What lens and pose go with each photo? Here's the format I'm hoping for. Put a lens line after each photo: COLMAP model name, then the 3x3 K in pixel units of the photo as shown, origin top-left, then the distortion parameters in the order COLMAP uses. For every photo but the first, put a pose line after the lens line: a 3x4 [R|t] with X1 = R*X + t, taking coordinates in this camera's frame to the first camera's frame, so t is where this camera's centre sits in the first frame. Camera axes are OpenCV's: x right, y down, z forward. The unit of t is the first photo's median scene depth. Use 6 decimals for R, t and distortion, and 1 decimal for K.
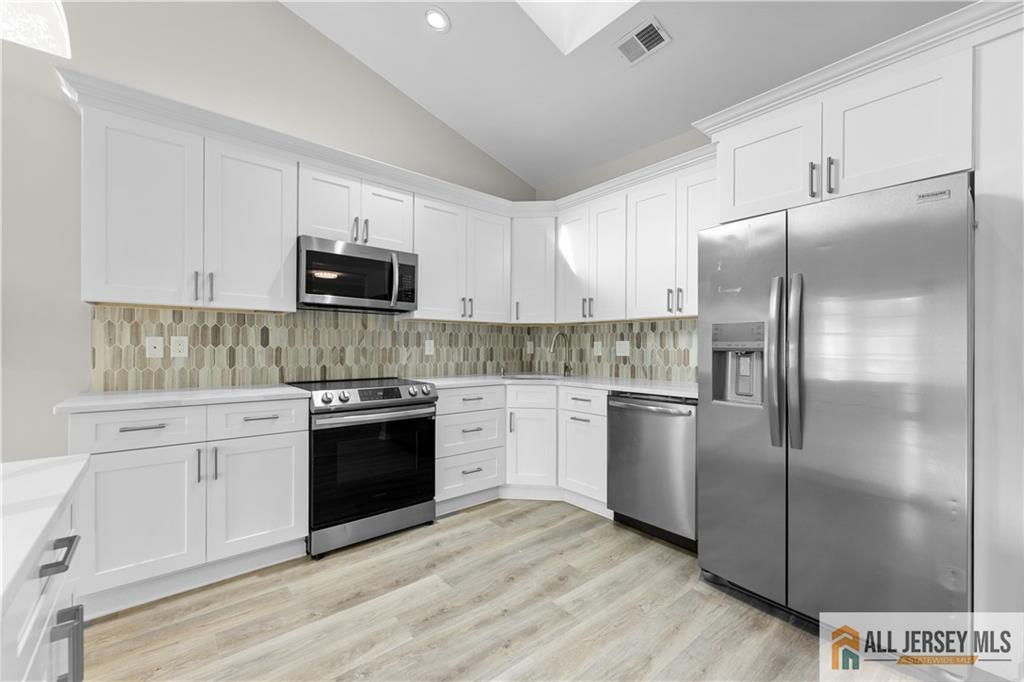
lens RADIAL K [[414.9, 0, 503.3], [0, 414.9, 346.7], [0, 0, 1]] dist [-0.001116, -0.000904]
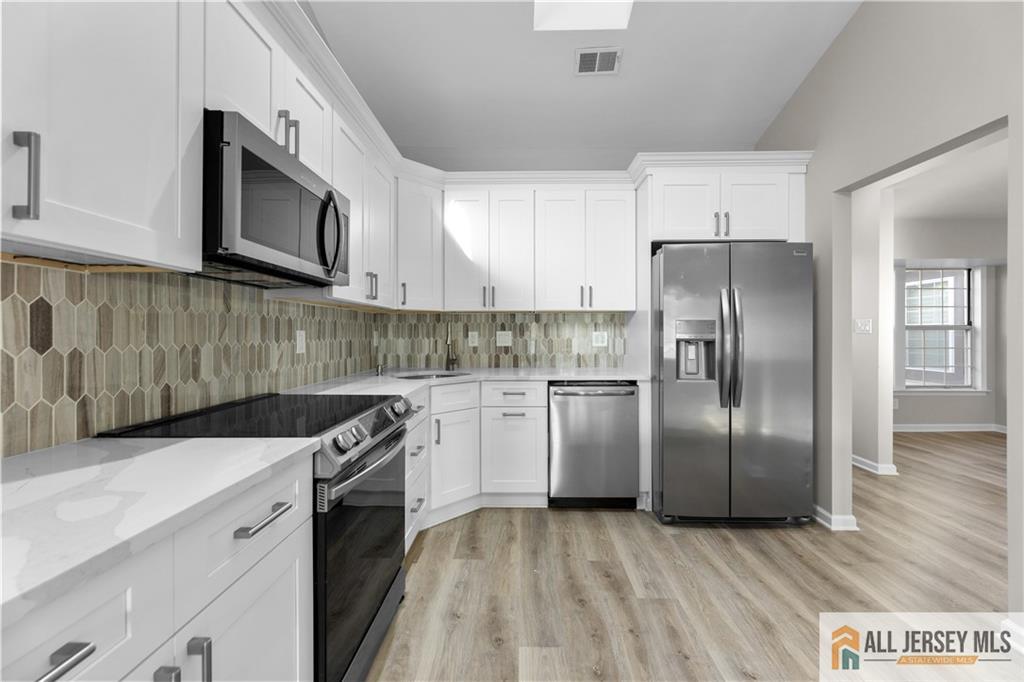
lens RADIAL K [[414.9, 0, 521.2], [0, 414.9, 331.4], [0, 0, 1]] dist [-0.001116, -0.000904]
pose [[0.644224, -0.003342, 0.764829, -0.569468], [0.005173, 0.999987, 0.000012, -0.016061], [-0.764819, 0.003949, 0.644233, 0.399731]]
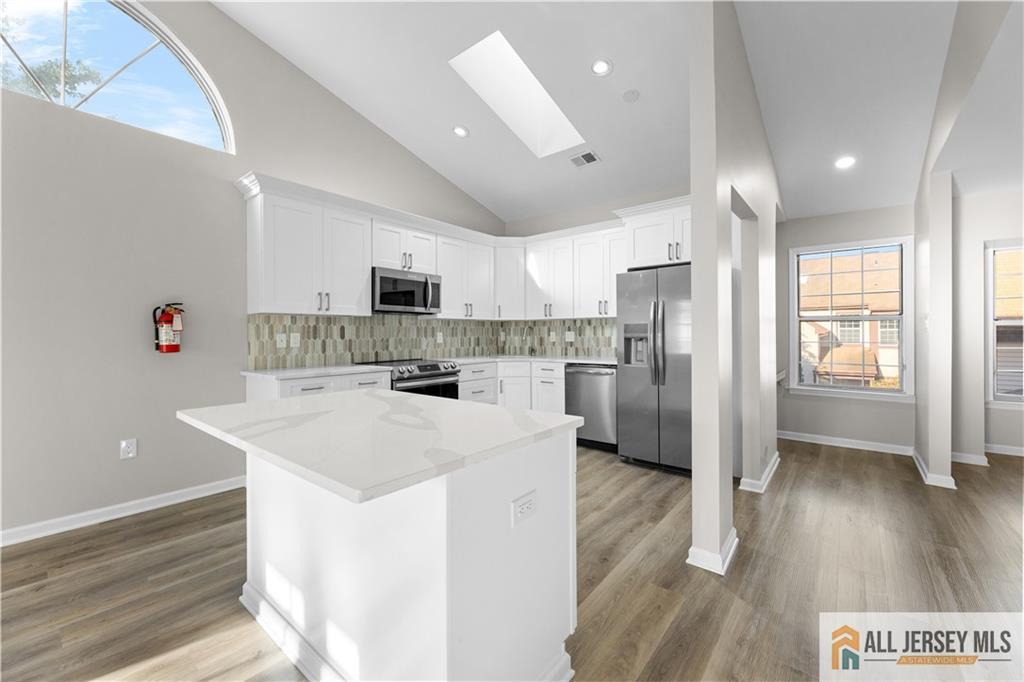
lens RADIAL K [[414.9, 0, 513.9], [0, 414.9, 332.1], [0, 0, 1]] dist [-0.001116, -0.000904]
pose [[0.979769, -0.011013, 0.199827, -0.267541], [0.011566, 0.999932, -0.001600, -0.015046], [-0.199796, 0.003879, 0.979830, -0.551279]]
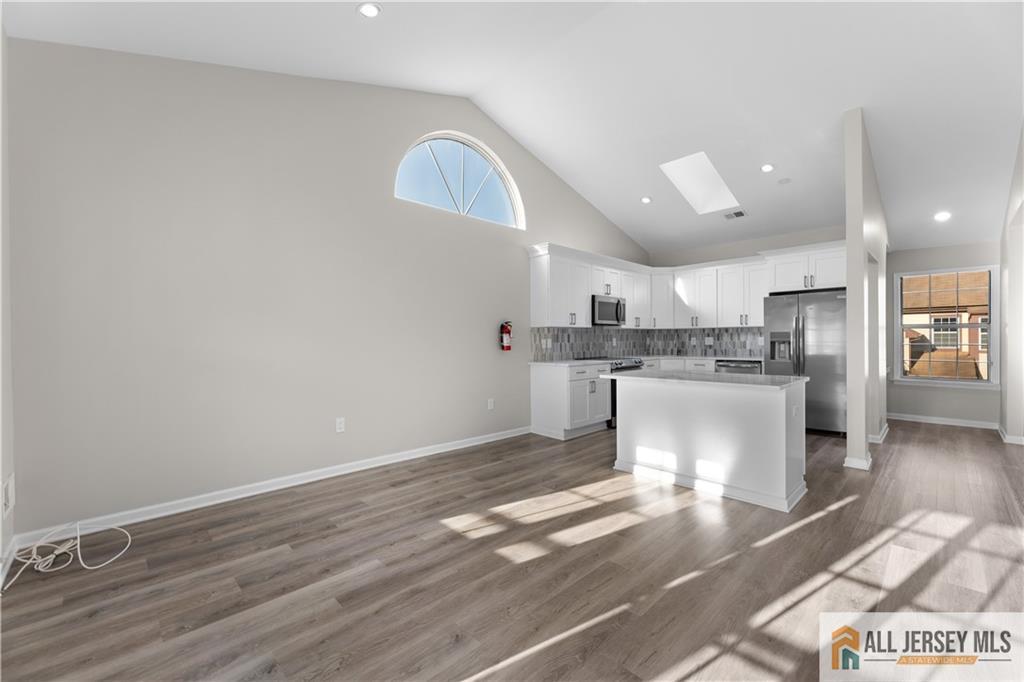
lens RADIAL K [[414.9, 0, 508.1], [0, 414.9, 341.3], [0, 0, 1]] dist [-0.001116, -0.000904]
pose [[0.997384, -0.014754, 0.070765, -1.036038], [0.014349, 0.999878, 0.006233, -0.025791], [-0.070848, -0.005202, 0.997474, -1.176609]]
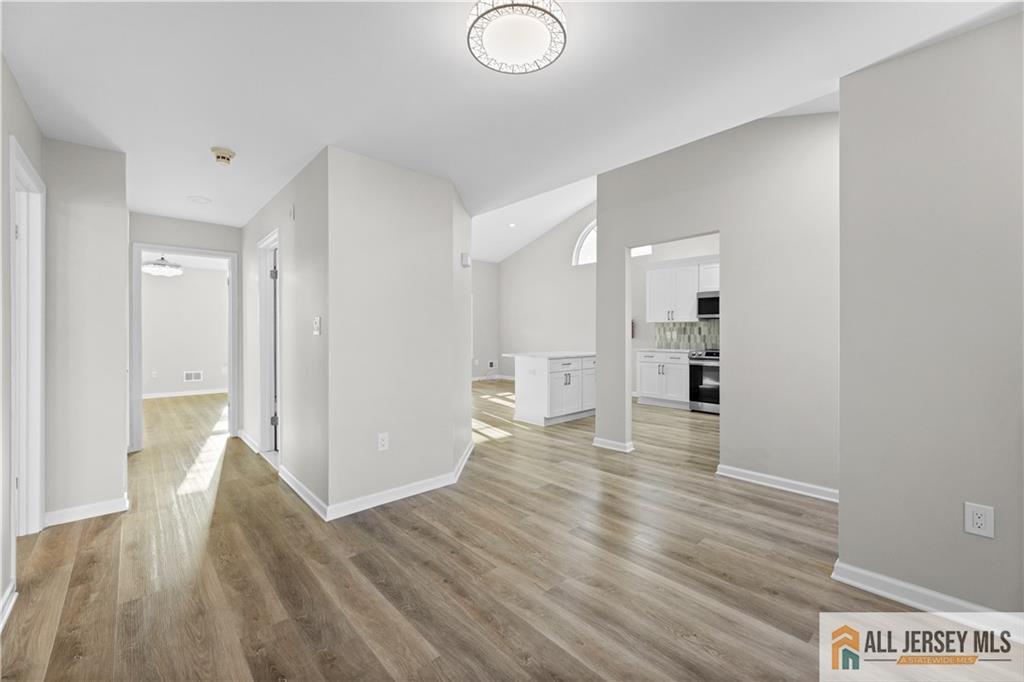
lens RADIAL K [[414.9, 0, 516.8], [0, 414.9, 334.9], [0, 0, 1]] dist [-0.001116, -0.000904]
pose [[0.047811, -0.003368, -0.998851, 1.897175], [0.002529, 0.999992, -0.003251, 0.005802], [0.998853, -0.002371, 0.047819, -0.250251]]
